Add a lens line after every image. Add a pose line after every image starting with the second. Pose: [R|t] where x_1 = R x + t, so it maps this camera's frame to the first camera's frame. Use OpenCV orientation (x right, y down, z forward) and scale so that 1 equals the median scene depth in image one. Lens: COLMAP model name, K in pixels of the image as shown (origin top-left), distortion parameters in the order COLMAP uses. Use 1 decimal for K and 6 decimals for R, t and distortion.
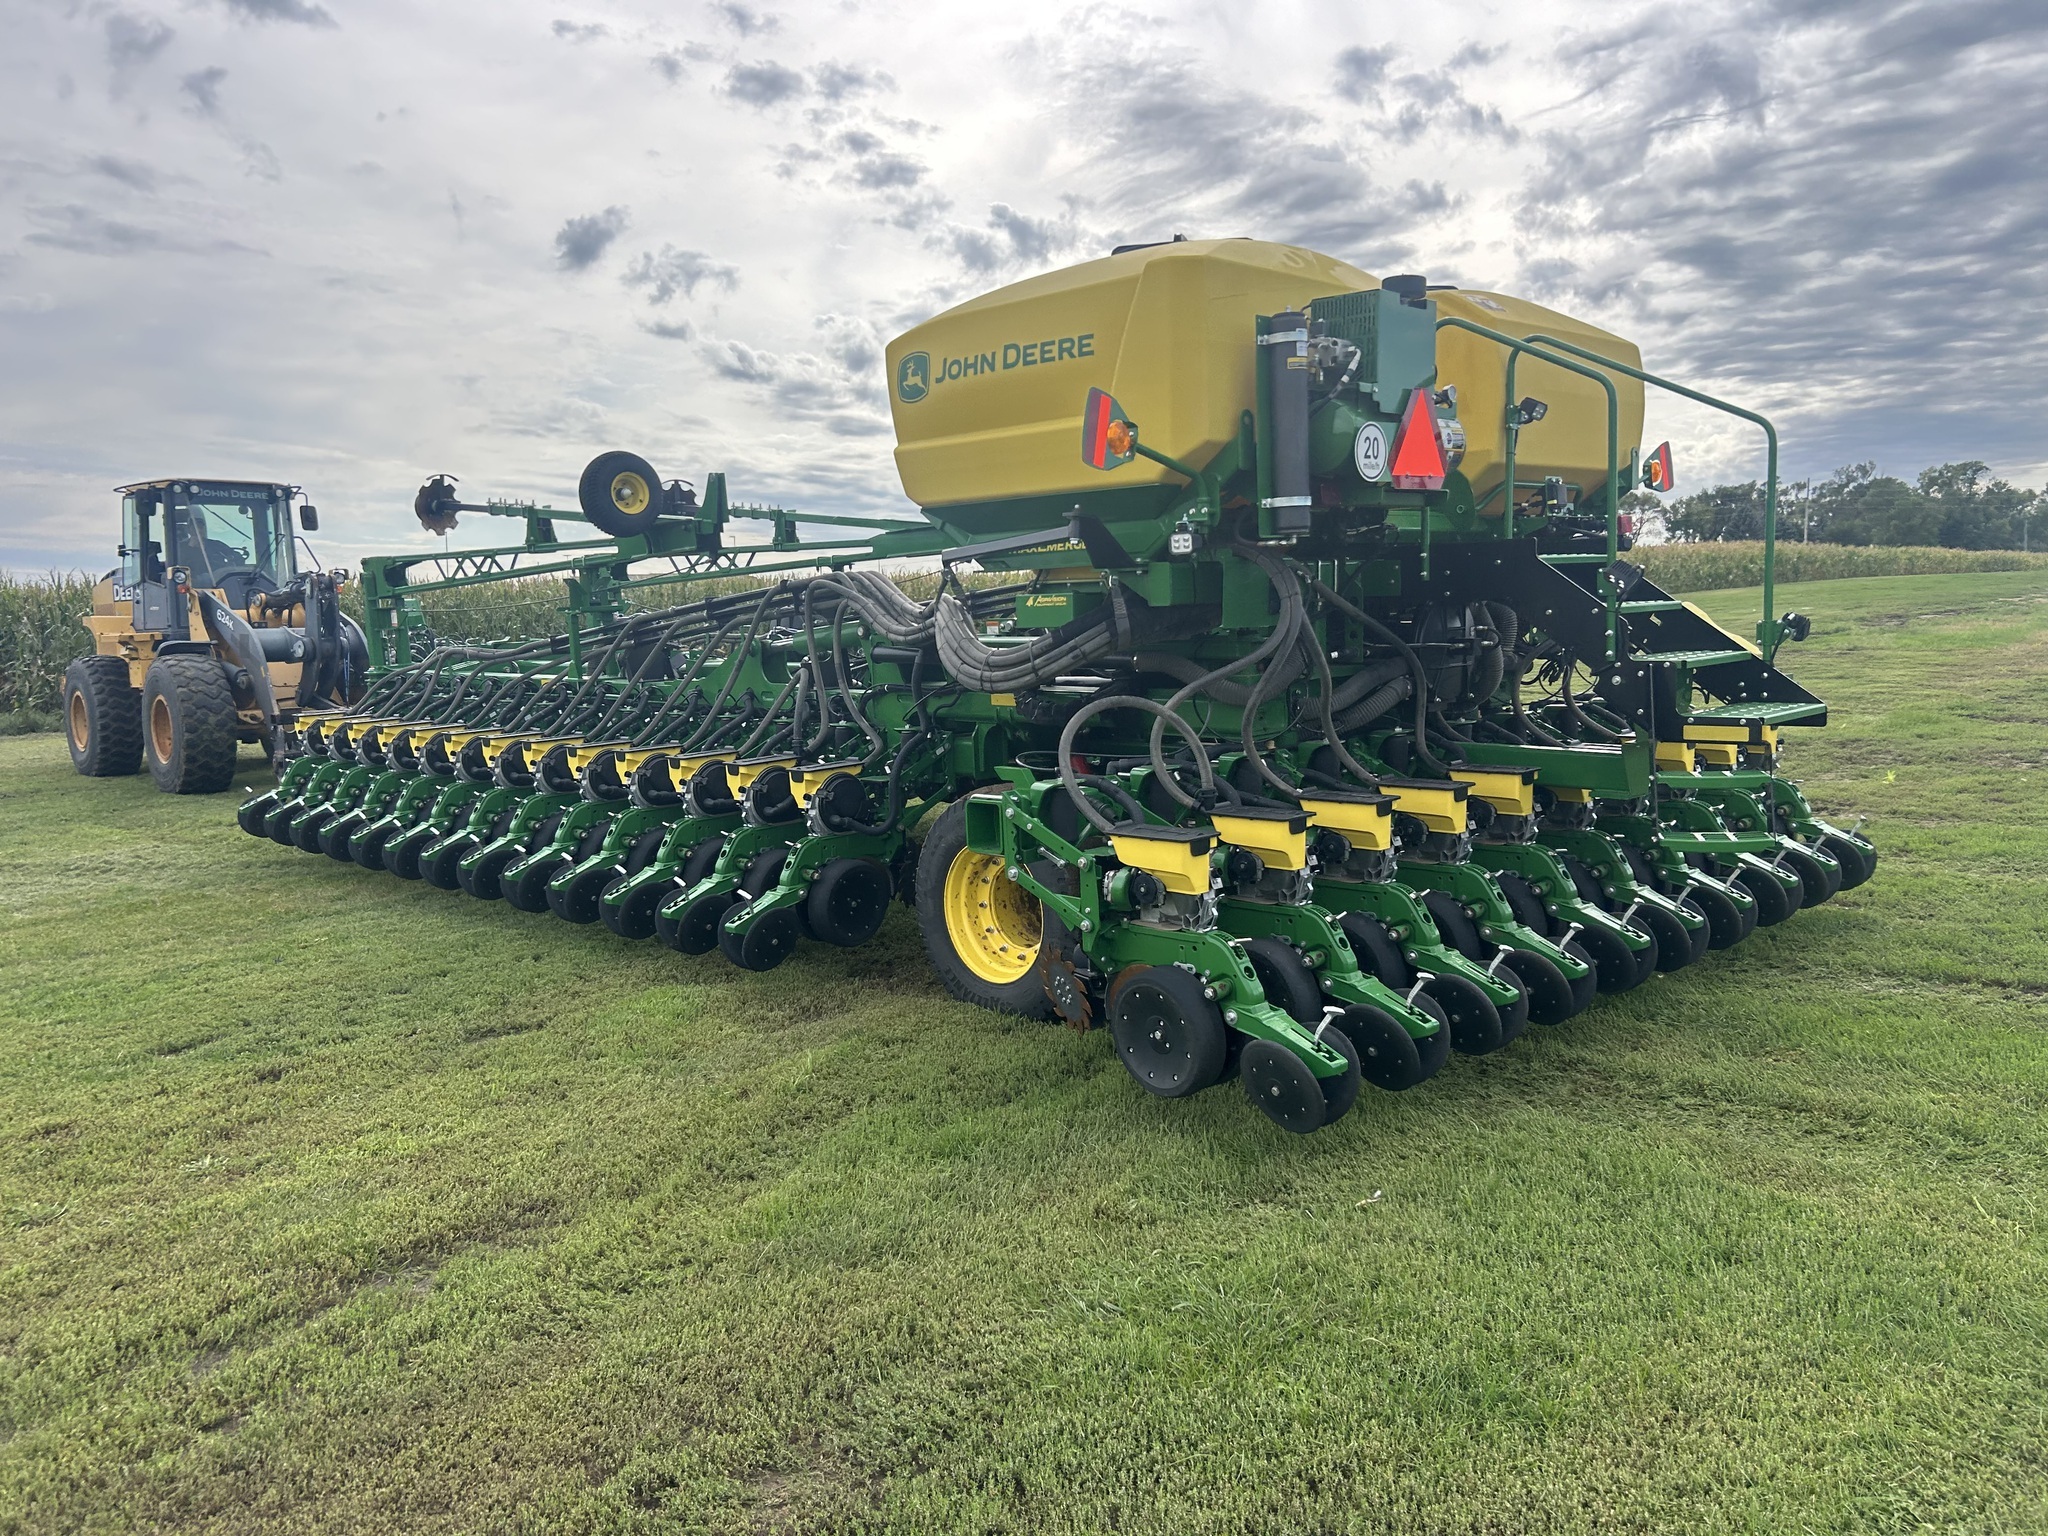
lens RADIAL K [[1582.7, 0, 1040.8], [0, 1582.7, 819.8], [0, 0, 1]] dist [0.049873, -0.052089]
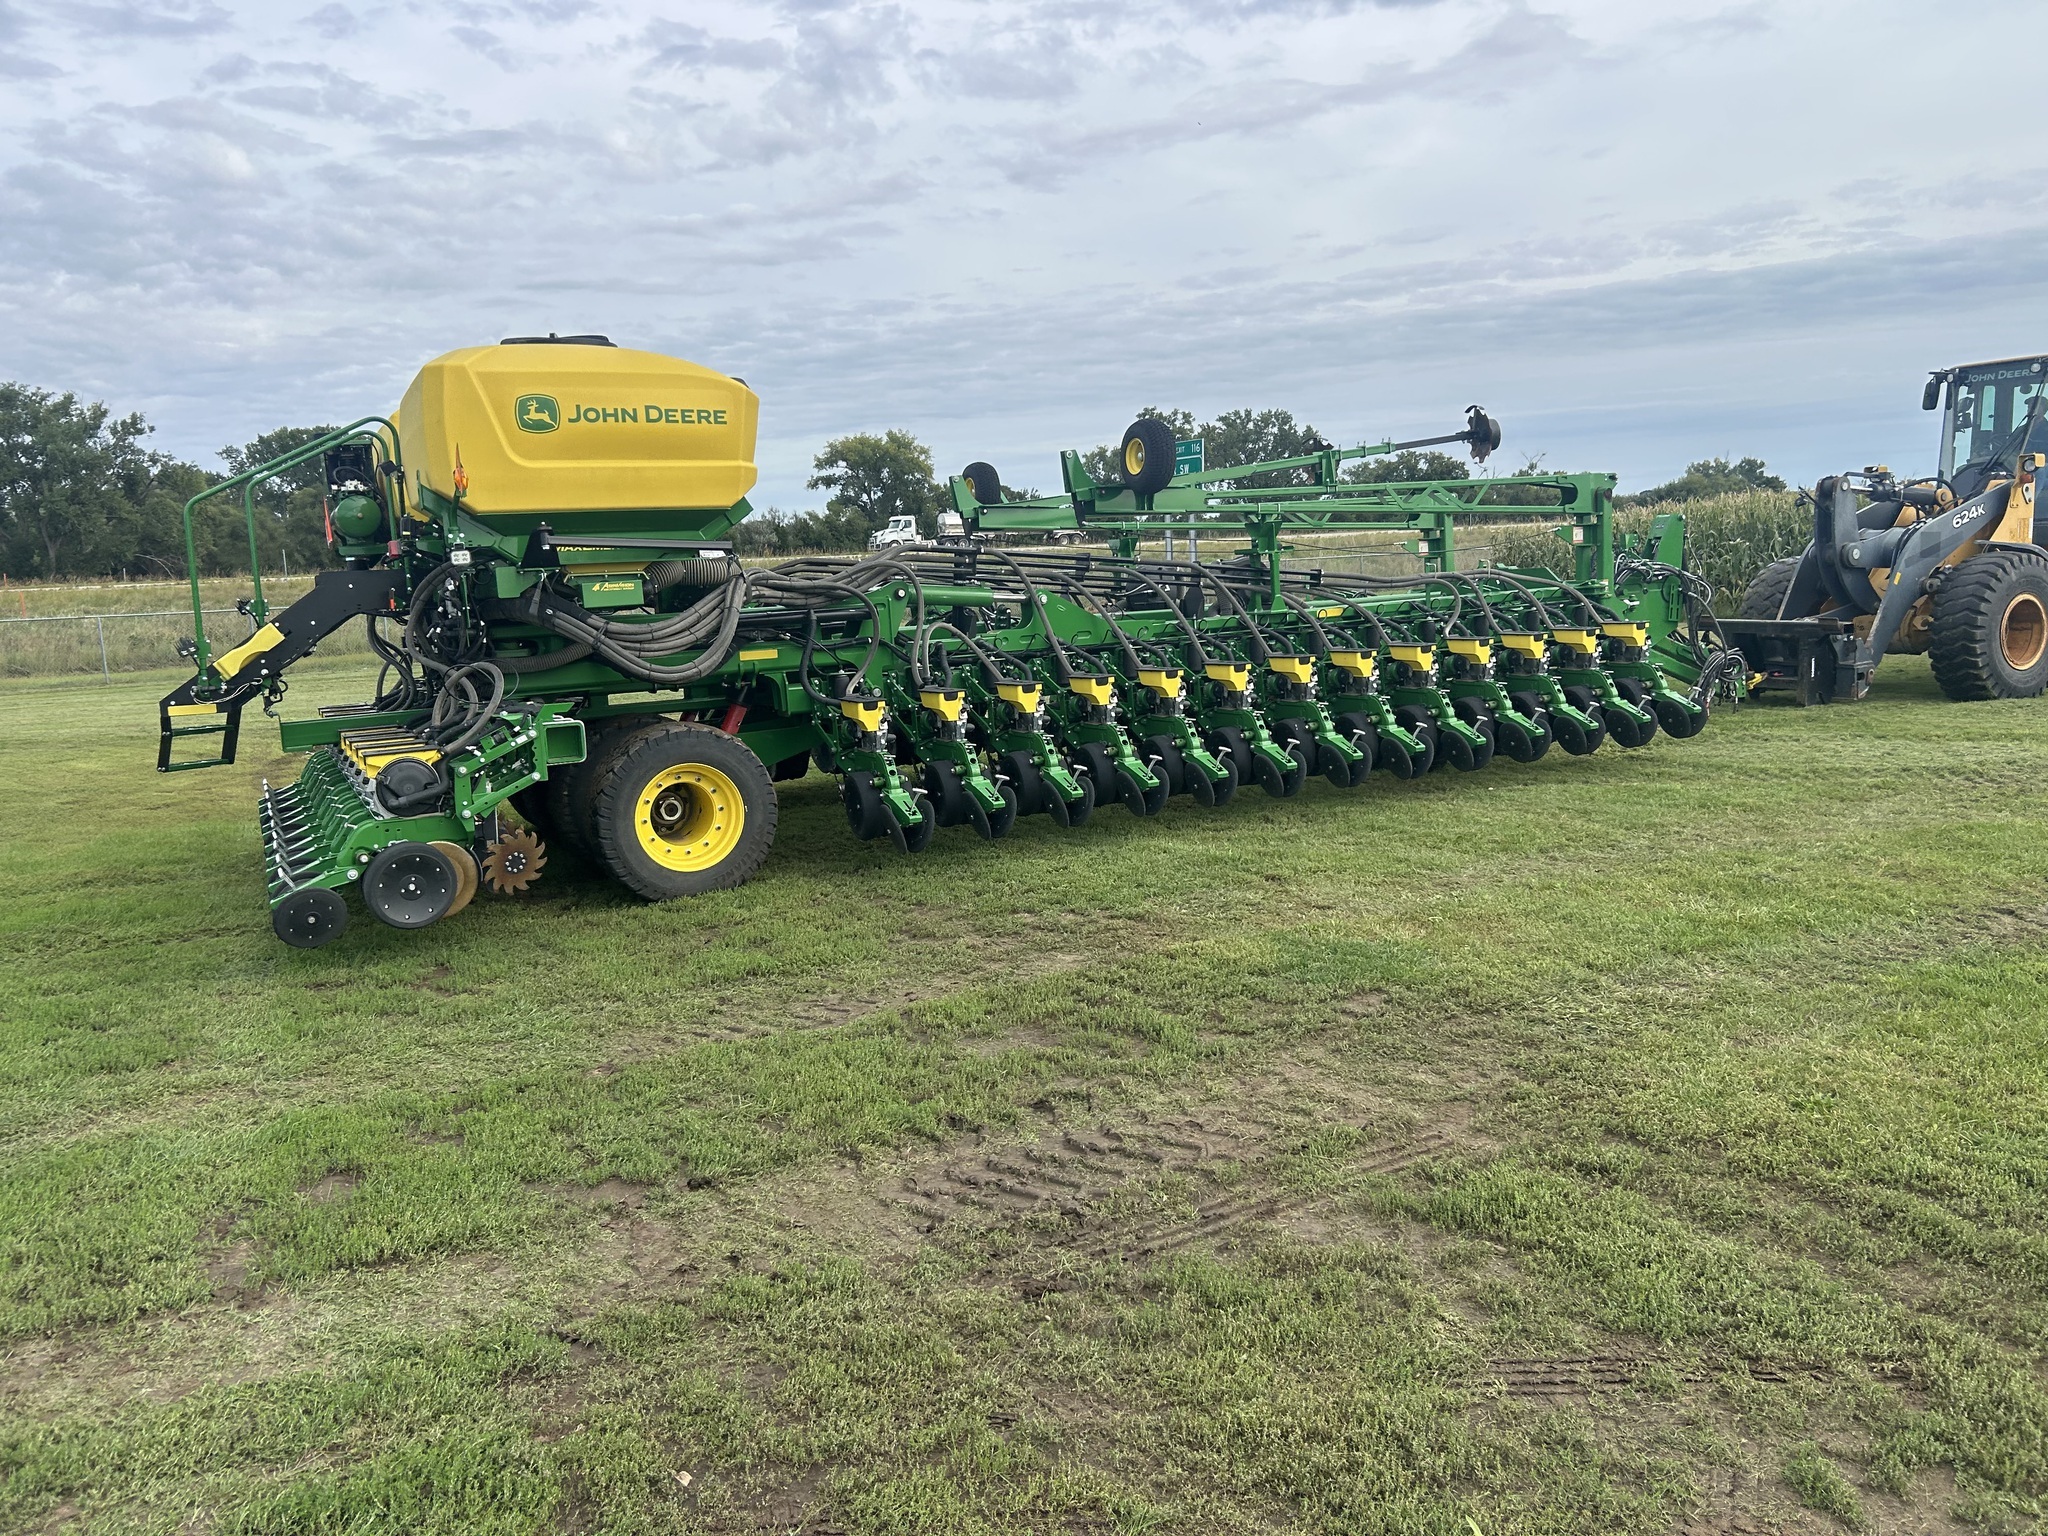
lens RADIAL K [[1546.5, 0, 1031.3], [0, 1546.5, 741.2], [0, 0, 1]] dist [0.033865, -0.036543]
pose [[0.328619, -0.078426, 0.941201, -0.414883], [0.150659, 0.988139, 0.029735, 0.001180], [-0.932369, 0.132028, 0.336537, 0.089806]]
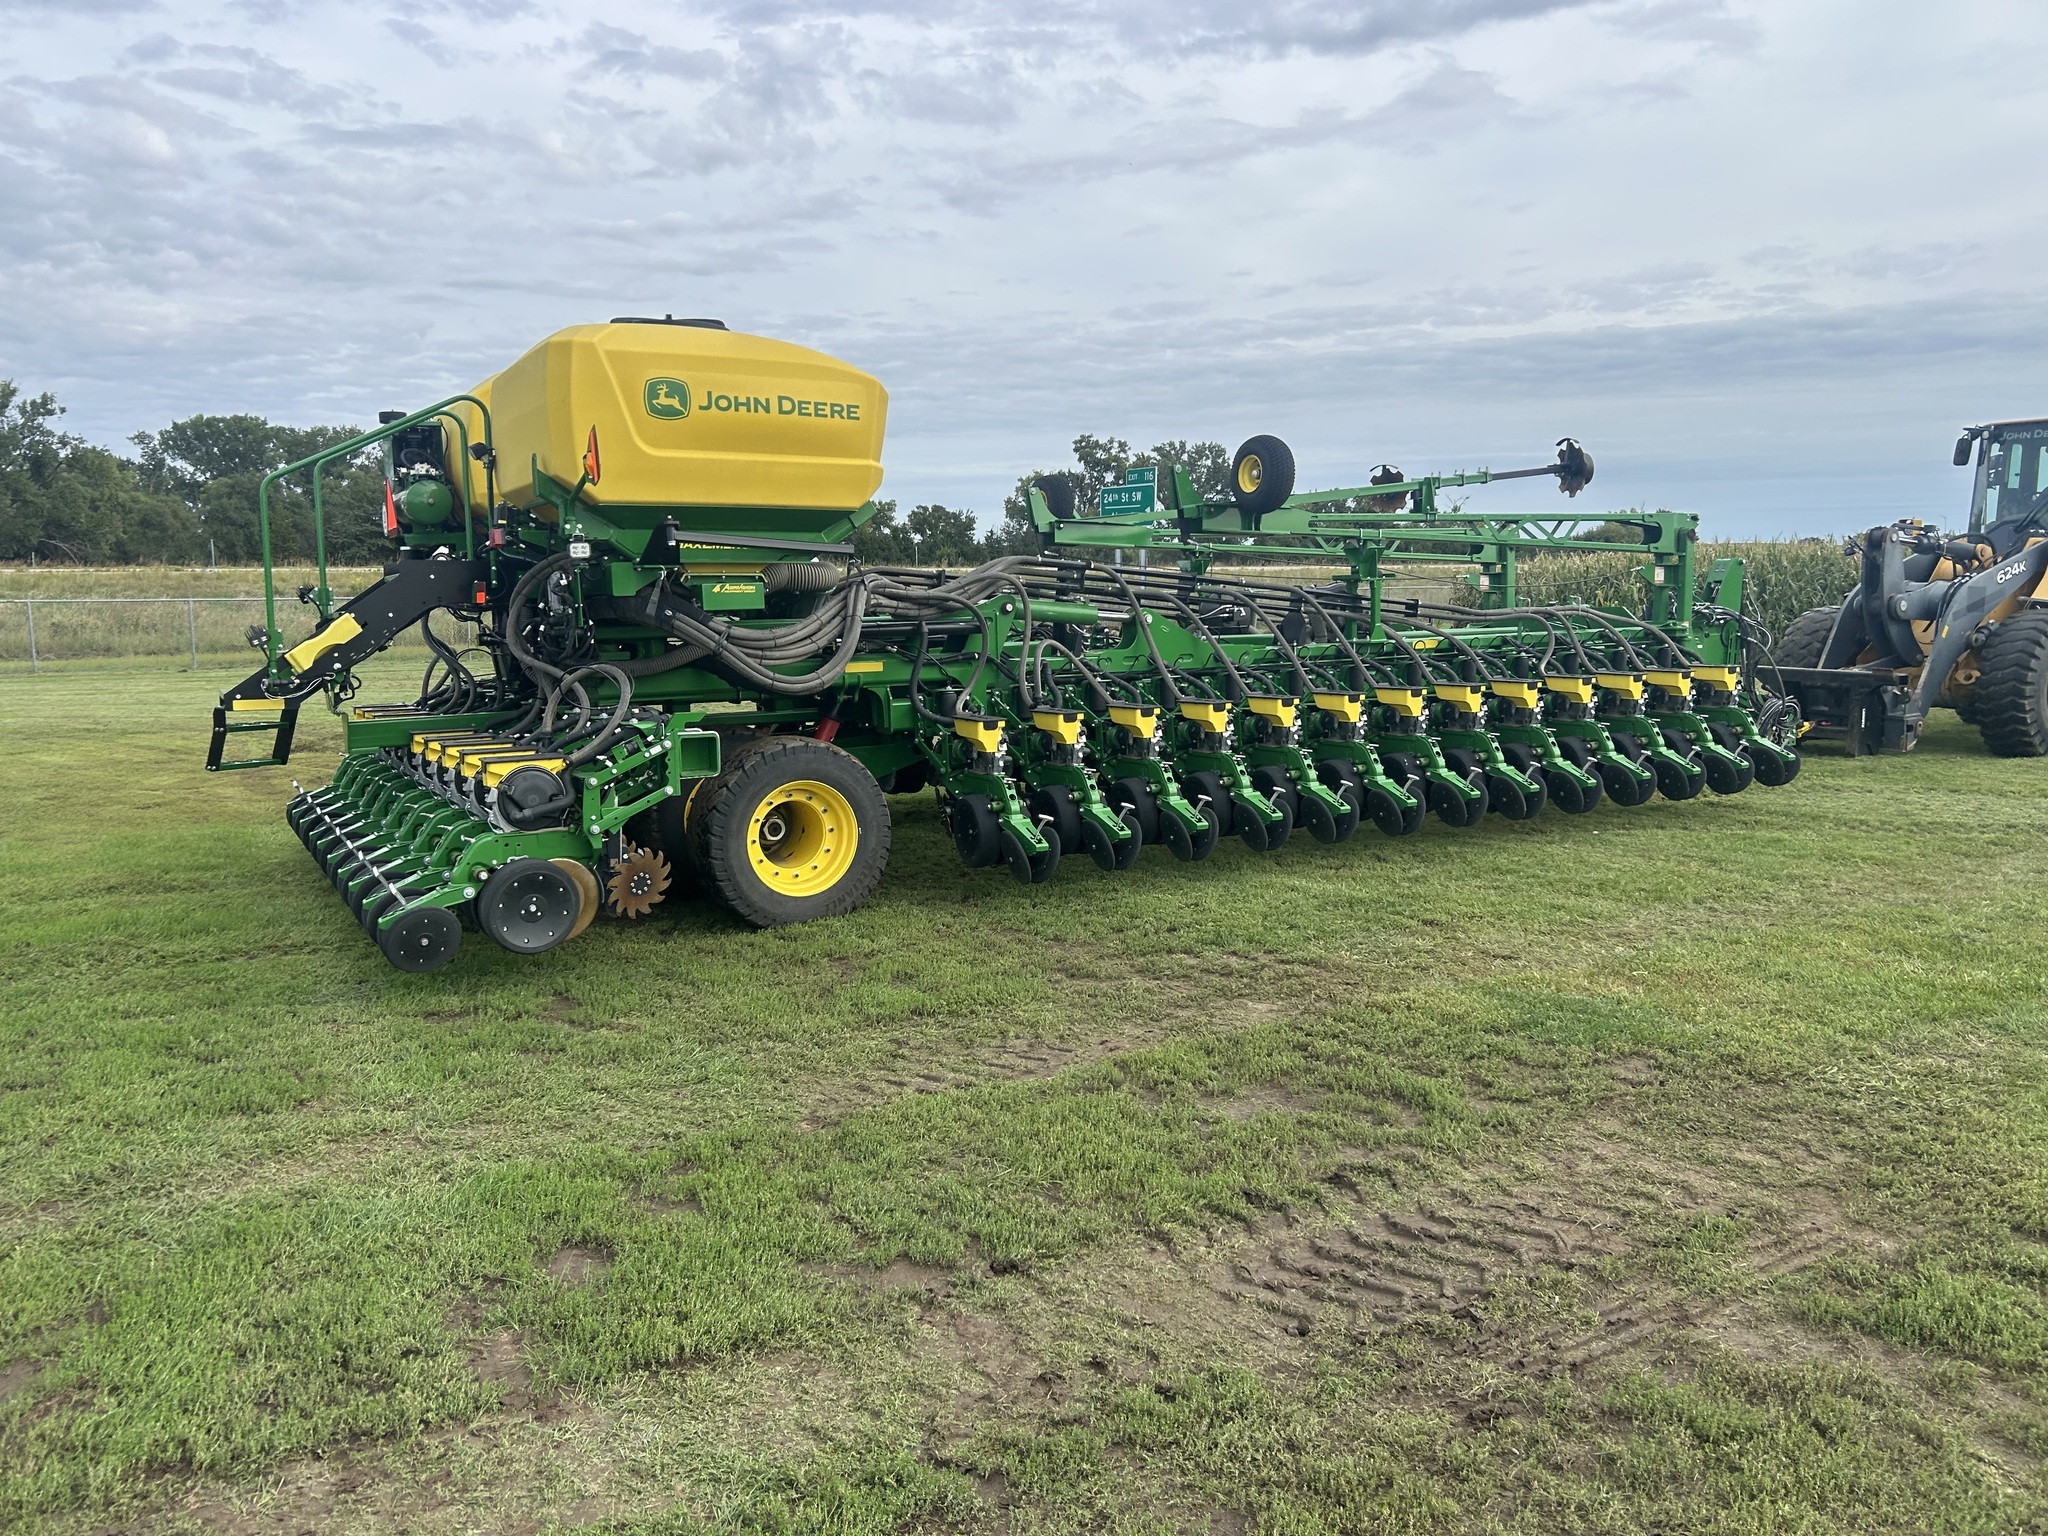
lens RADIAL K [[1546.5, 0, 1030.6], [0, 1546.5, 738.2], [0, 0, 1]] dist [0.033865, -0.036543]
pose [[0.281061, -0.052497, 0.958253, -0.407753], [0.115753, 0.993067, 0.020453, -0.007505], [-0.952684, 0.105172, 0.285189, 0.160334]]
